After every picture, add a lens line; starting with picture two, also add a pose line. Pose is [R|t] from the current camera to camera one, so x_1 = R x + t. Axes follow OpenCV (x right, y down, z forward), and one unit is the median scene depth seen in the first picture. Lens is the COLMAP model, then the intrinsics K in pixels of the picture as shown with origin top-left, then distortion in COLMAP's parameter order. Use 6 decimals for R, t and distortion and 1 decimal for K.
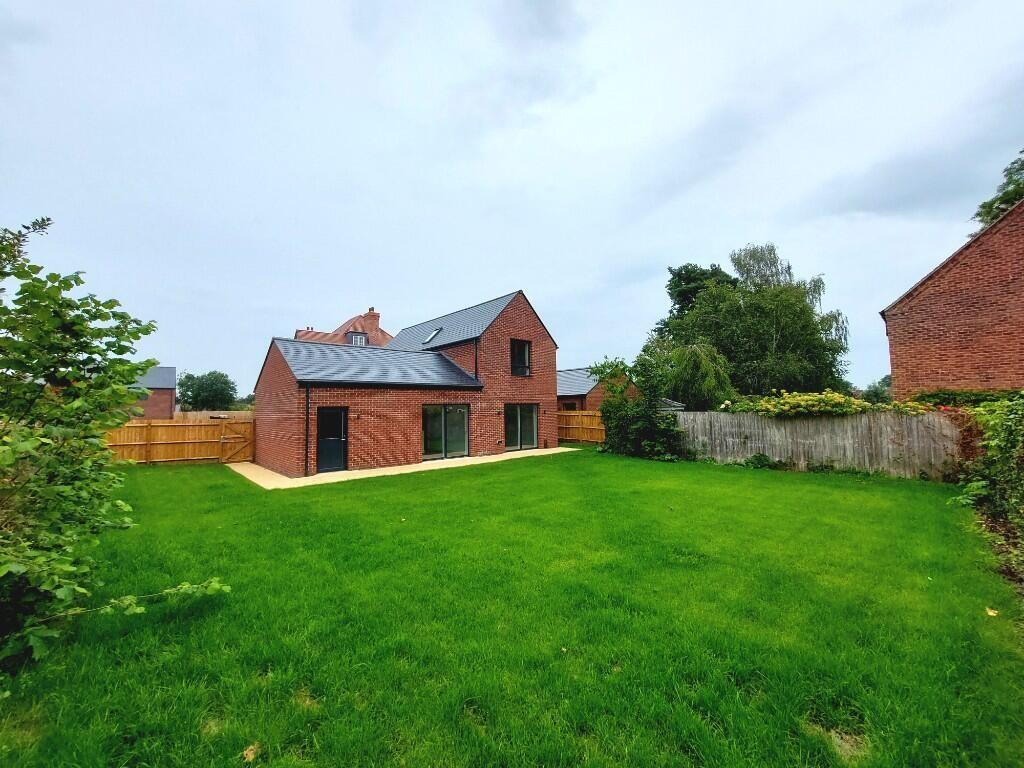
lens RADIAL K [[406.9, 0, 516.3], [0, 406.9, 382.8], [0, 0, 1]] dist [-0.026120, 0.004237]
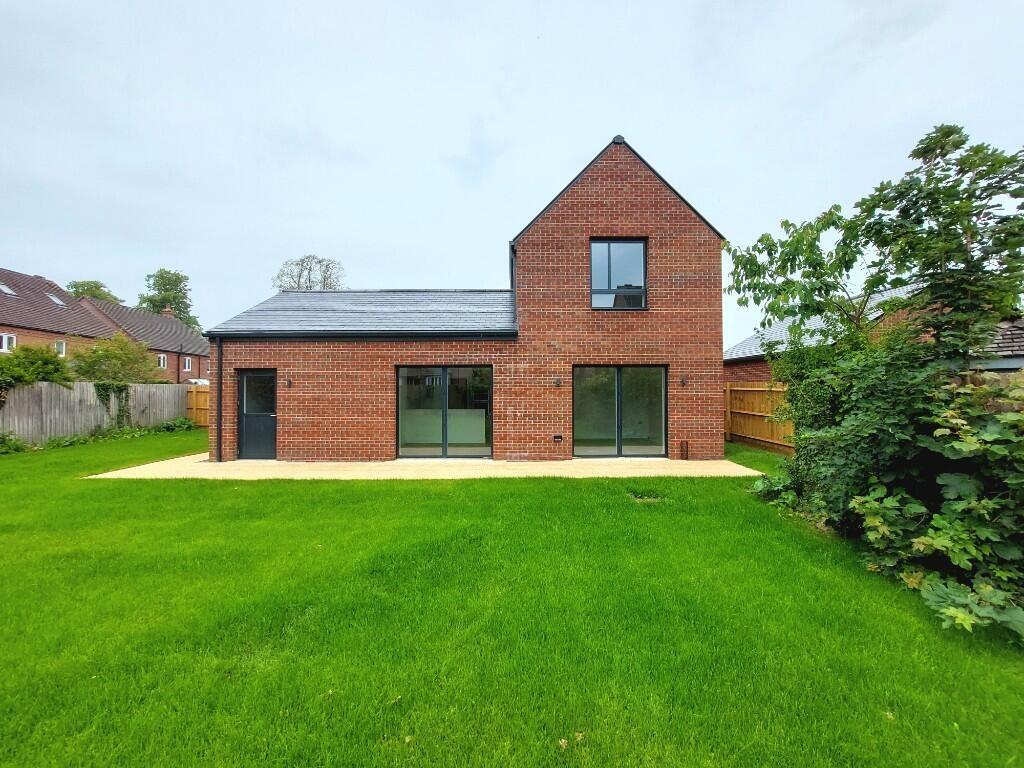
lens RADIAL K [[406.9, 0, 516.3], [0, 406.9, 382.8], [0, 0, 1]] dist [-0.026120, 0.004237]
pose [[0.748912, 0.004499, -0.662655, 0.272021], [0.032525, 0.998522, 0.043539, 0.052377], [0.661871, -0.054160, 0.747659, 0.592885]]
